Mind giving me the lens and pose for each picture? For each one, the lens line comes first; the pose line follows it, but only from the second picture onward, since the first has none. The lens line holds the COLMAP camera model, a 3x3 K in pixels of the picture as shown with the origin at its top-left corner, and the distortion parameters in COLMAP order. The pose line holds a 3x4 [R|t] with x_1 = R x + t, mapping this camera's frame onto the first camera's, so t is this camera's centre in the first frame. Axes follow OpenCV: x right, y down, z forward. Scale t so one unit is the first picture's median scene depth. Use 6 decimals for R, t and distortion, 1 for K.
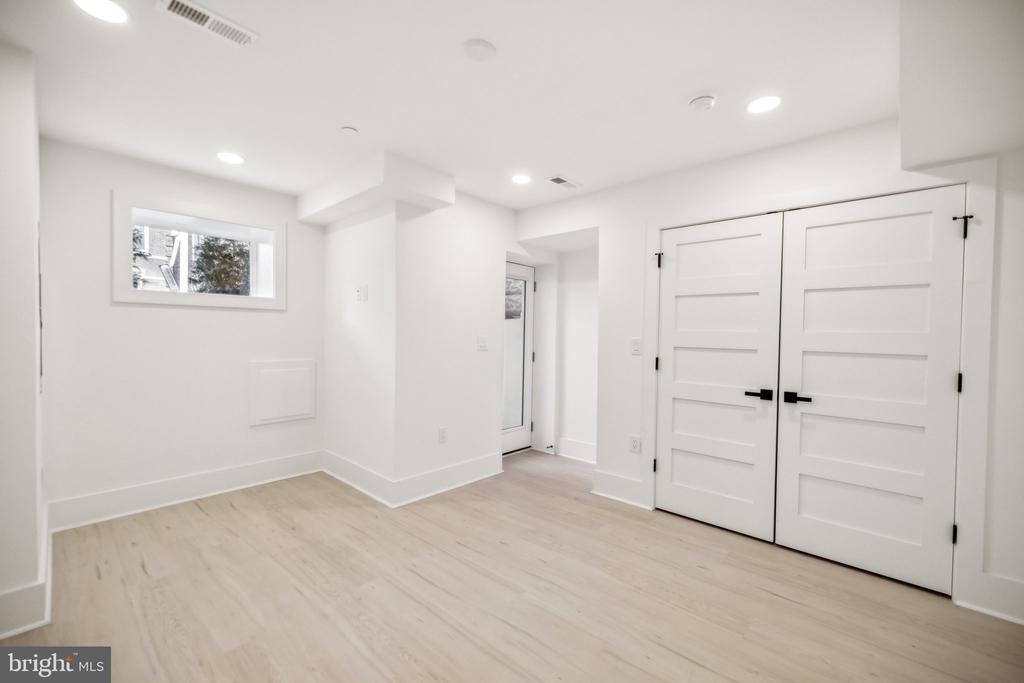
lens RADIAL K [[431.0, 0, 523.7], [0, 431.0, 340.3], [0, 0, 1]] dist [-0.000458, -0.000045]
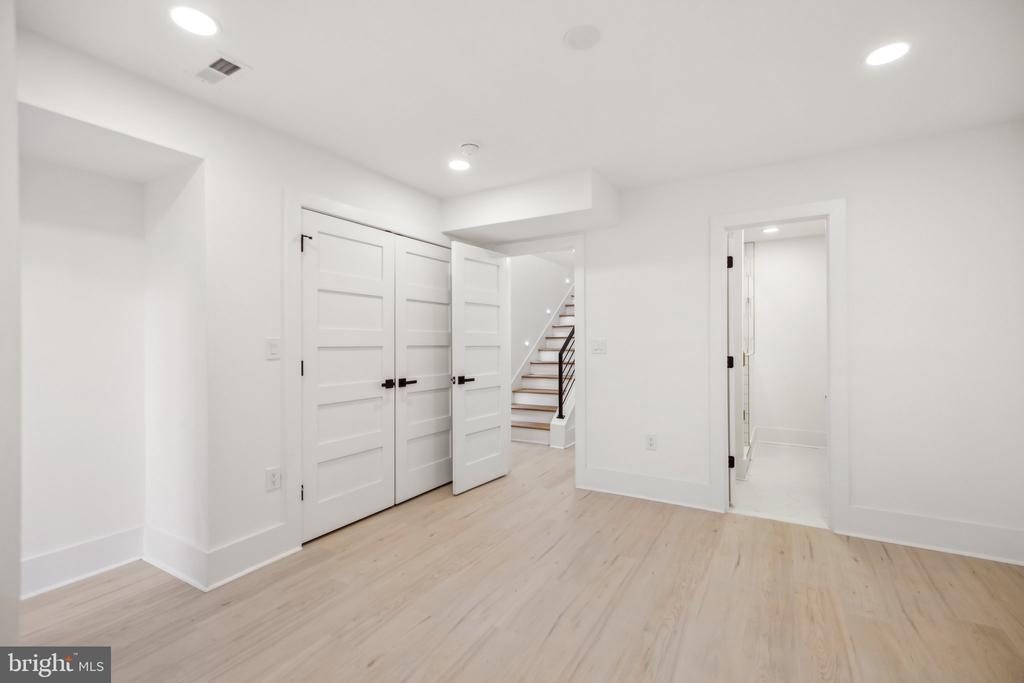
lens RADIAL K [[431.0, 0, 523.7], [0, 431.0, 340.3], [0, 0, 1]] dist [-0.000458, -0.000045]
pose [[-0.177007, -0.010214, 0.984157, -0.644899], [0.019780, 0.999707, 0.013933, -0.002618], [-0.984011, 0.021933, -0.176754, 0.813359]]
